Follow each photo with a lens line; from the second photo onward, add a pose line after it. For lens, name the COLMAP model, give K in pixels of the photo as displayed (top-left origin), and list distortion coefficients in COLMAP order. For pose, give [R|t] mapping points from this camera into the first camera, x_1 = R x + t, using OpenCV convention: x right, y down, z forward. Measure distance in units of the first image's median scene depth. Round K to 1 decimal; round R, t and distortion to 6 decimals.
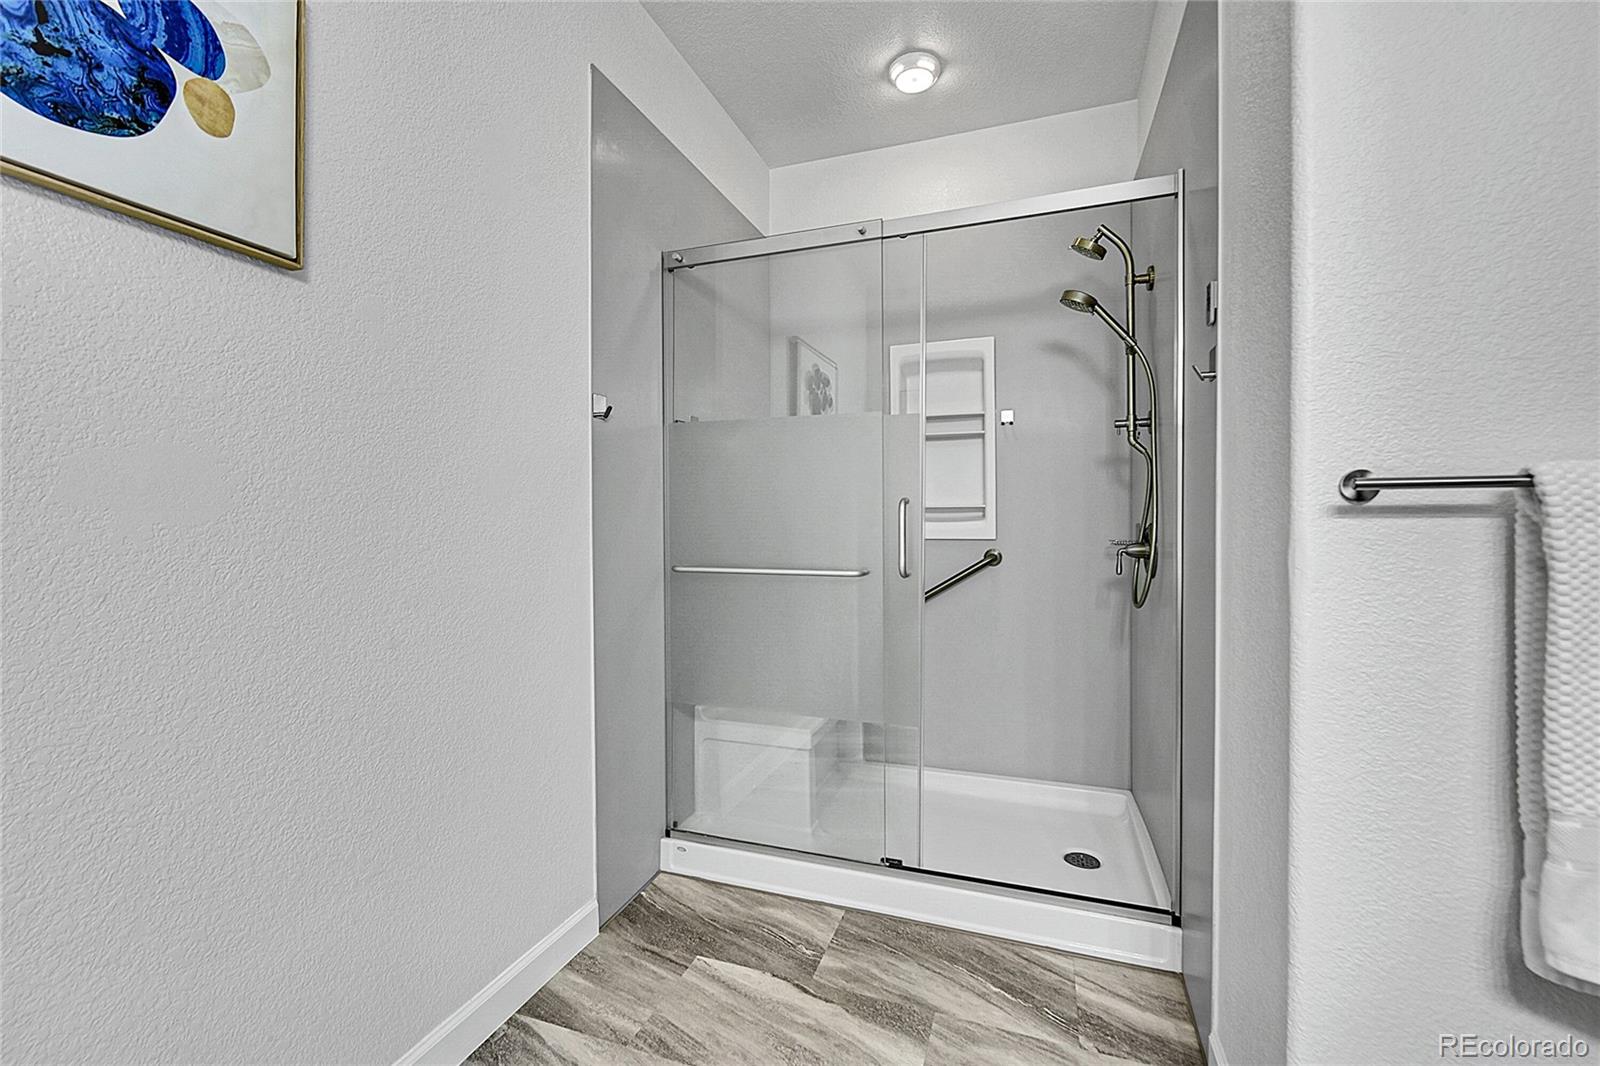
lens RADIAL K [[636.9, 0, 805.6], [0, 636.9, 525.9], [0, 0, 1]] dist [0.002190, -0.000030]
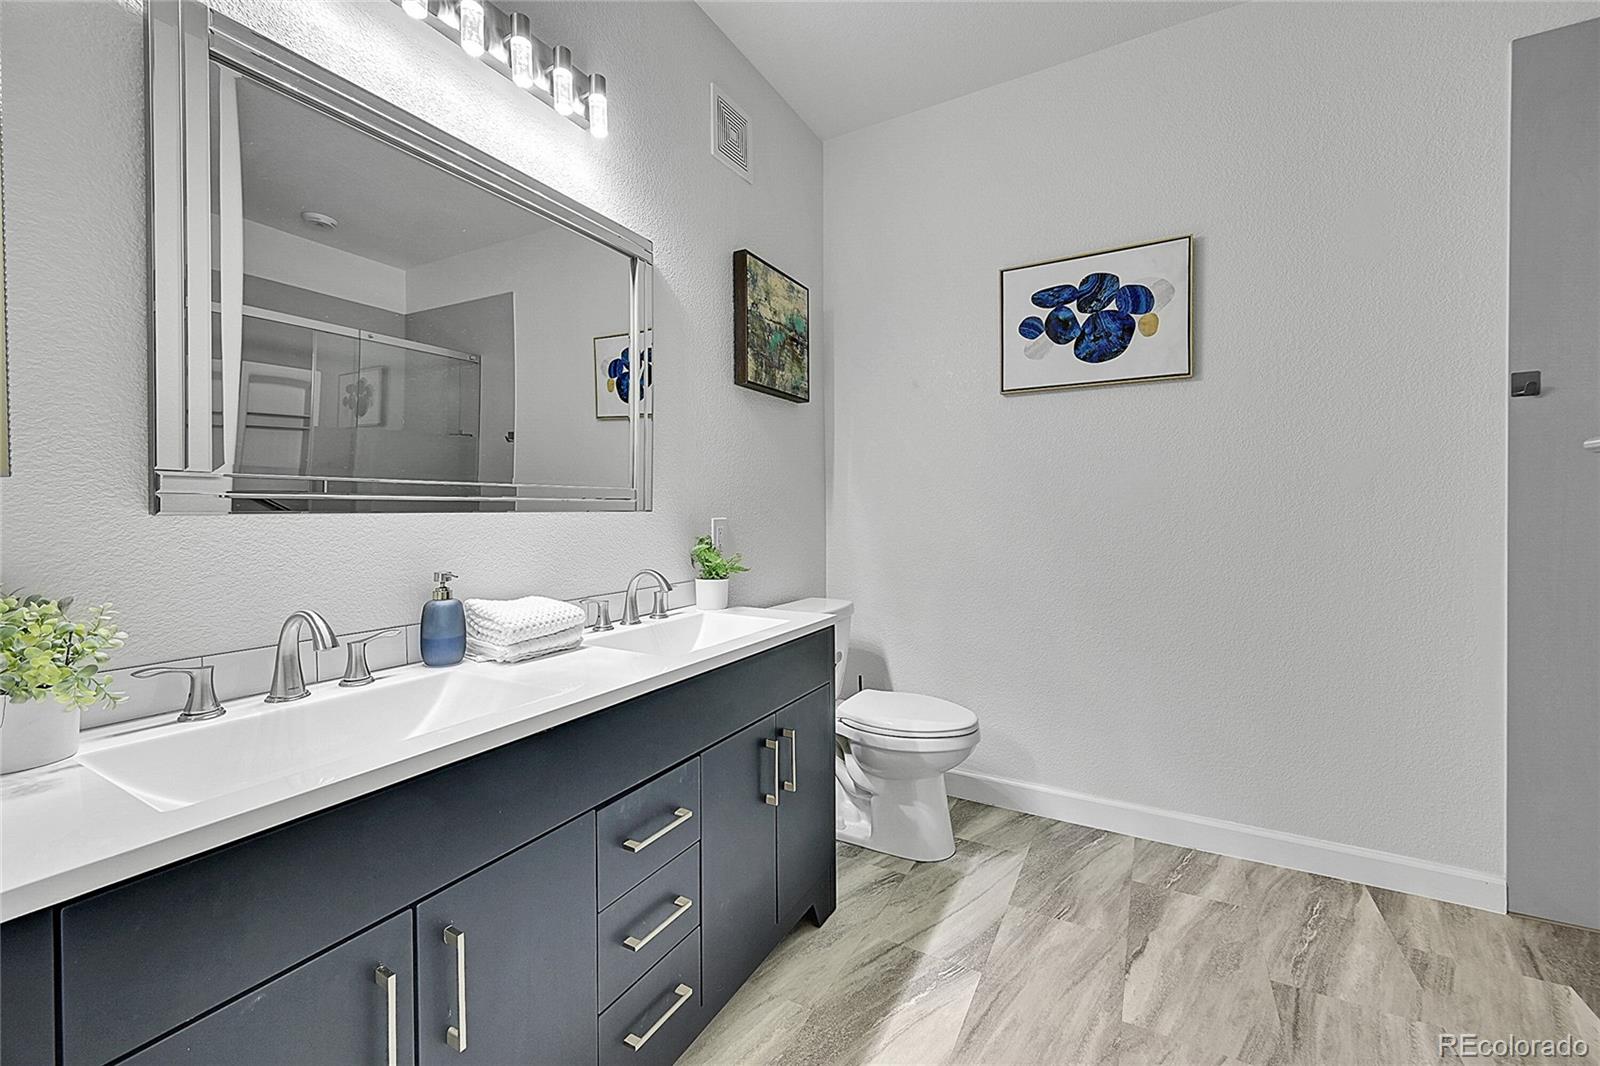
lens RADIAL K [[635.6, 0, 814.2], [0, 635.6, 513.0], [0, 0, 1]] dist [-0.000458, -0.000538]
pose [[-0.148389, 0.011706, -0.988860, 1.410542], [-0.004484, 0.999912, 0.012509, 0.006537], [0.988919, 0.006290, -0.148323, 0.131363]]
